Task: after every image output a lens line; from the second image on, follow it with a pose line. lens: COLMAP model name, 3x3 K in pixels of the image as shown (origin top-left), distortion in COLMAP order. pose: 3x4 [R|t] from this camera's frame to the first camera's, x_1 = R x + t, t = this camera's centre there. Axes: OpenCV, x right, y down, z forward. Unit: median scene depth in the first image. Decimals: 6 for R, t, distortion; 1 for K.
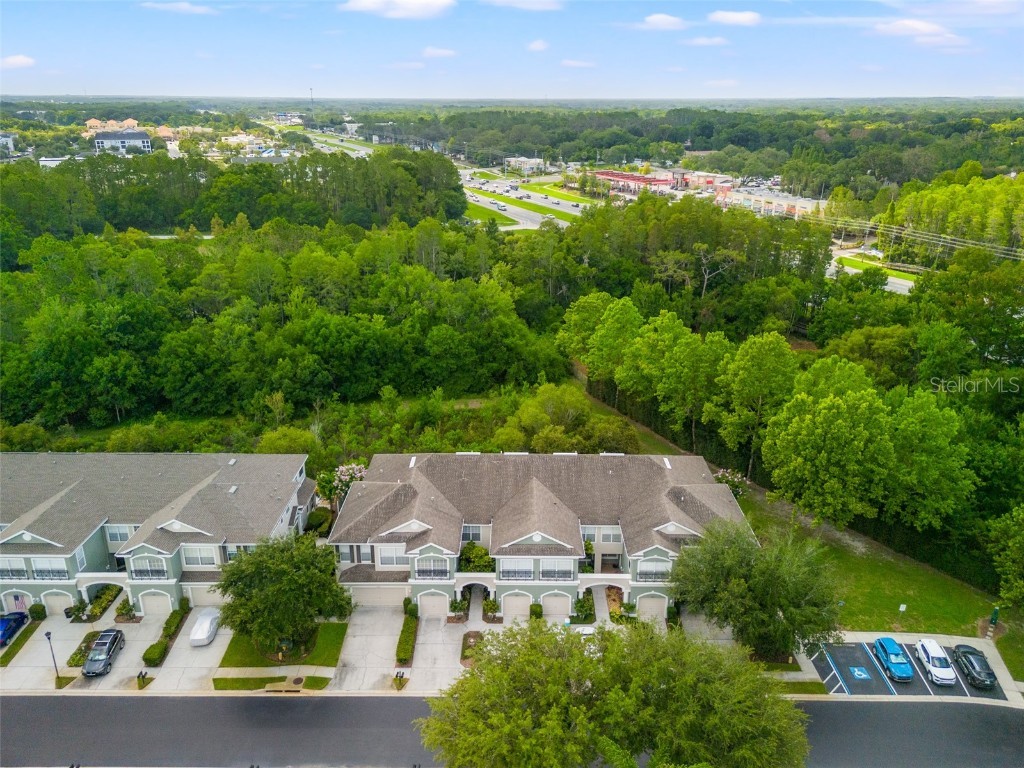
lens RADIAL K [[753.0, 0, 512.0], [0, 753.0, 384.0], [0, 0, 1]] dist [0.017925, 0.001295]
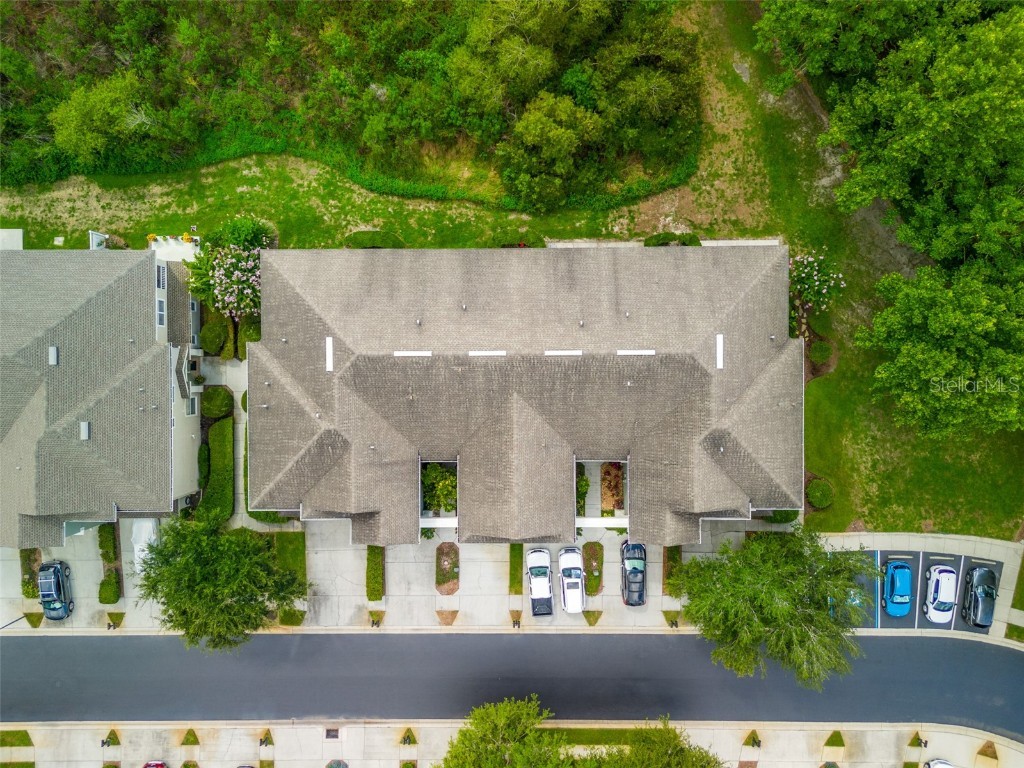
lens RADIAL K [[753.0, 0, 512.0], [0, 753.0, 384.0], [0, 0, 1]] dist [0.017925, 0.001295]
pose [[0.999840, -0.011537, -0.013654, 0.041741], [0.016857, 0.354348, 0.934962, -0.590388], [-0.005948, -0.935043, 0.354485, 0.882190]]
